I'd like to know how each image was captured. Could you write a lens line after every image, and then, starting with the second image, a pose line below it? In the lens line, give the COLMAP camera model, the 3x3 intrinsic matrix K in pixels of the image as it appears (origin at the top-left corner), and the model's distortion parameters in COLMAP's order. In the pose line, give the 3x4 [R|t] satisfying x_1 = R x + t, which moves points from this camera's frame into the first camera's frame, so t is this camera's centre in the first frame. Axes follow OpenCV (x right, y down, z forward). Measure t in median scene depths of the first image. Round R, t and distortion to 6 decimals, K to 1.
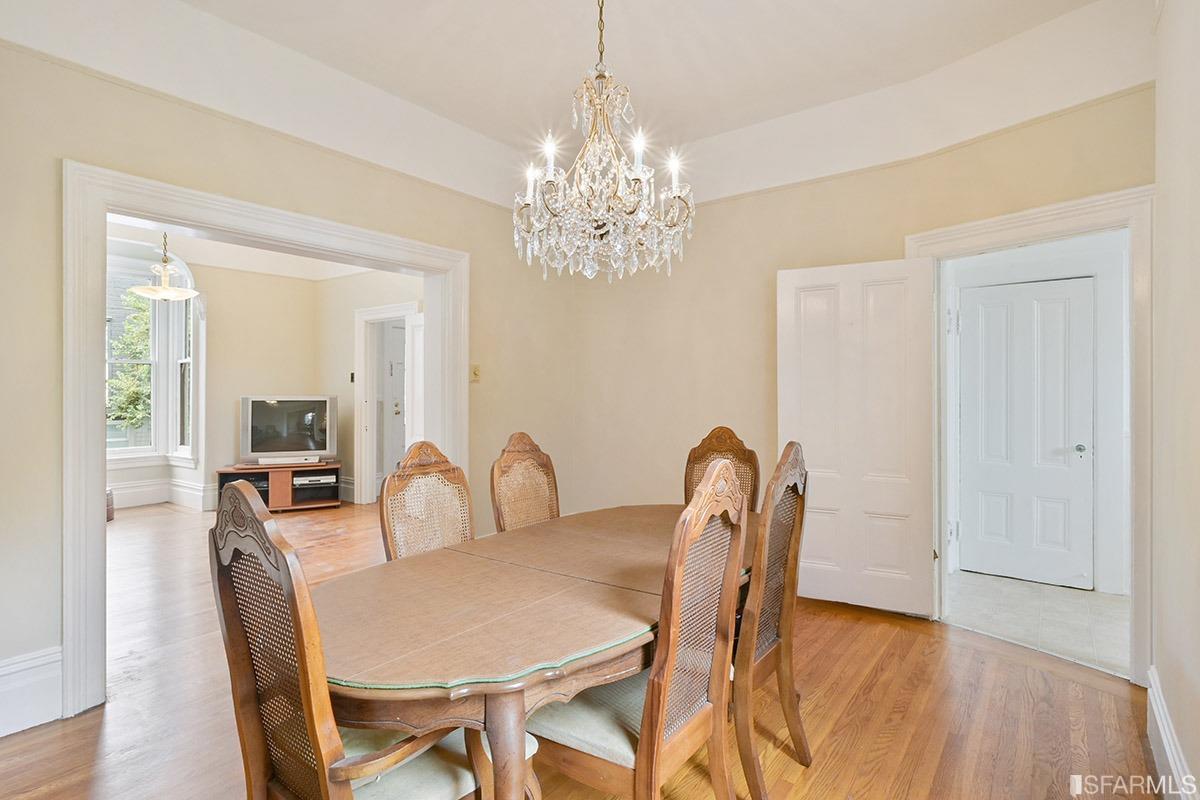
lens RADIAL K [[602.3, 0, 602.2], [0, 602.3, 388.1], [0, 0, 1]] dist [0.000861, 0.000180]
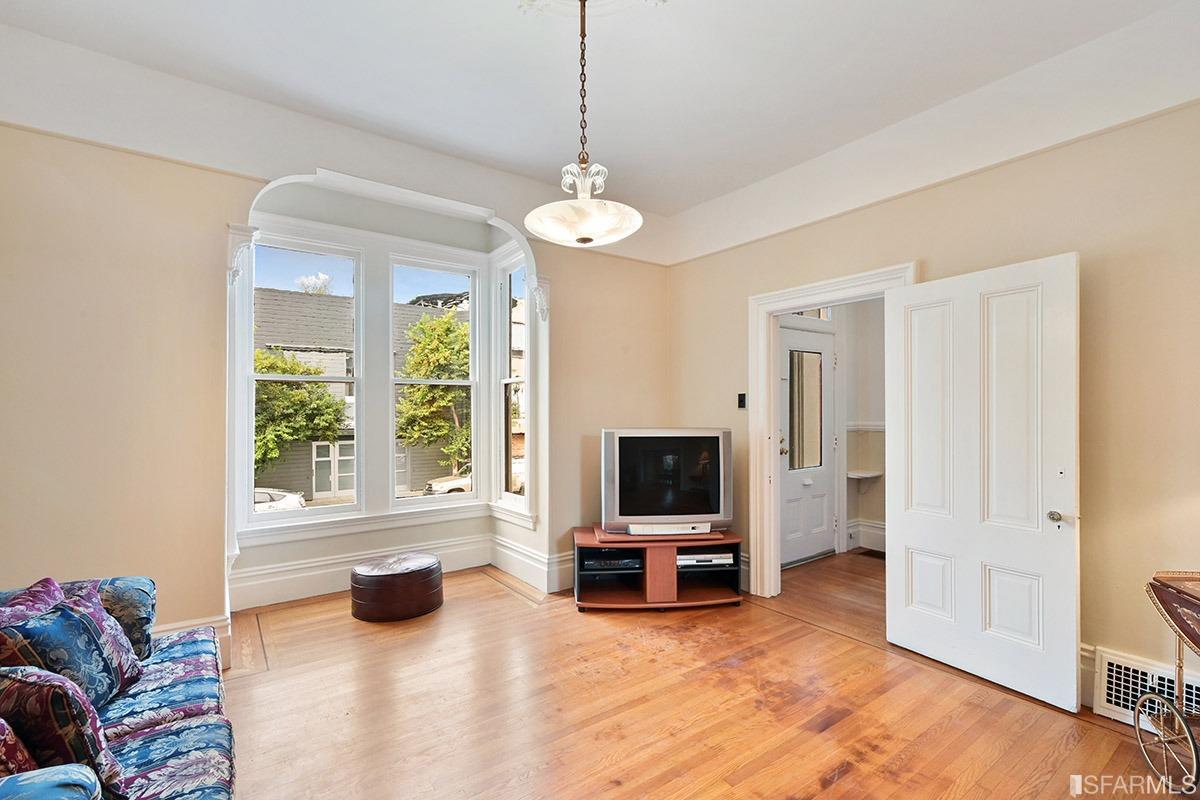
lens RADIAL K [[531.5, 0, 604.5], [0, 531.5, 411.5], [0, 0, 1]] dist [-0.000075, 0.000111]
pose [[0.957330, -0.001875, -0.288993, -0.411094], [0.003034, 0.999989, 0.003563, -0.008907], [0.288983, -0.004288, 0.957325, 0.419924]]
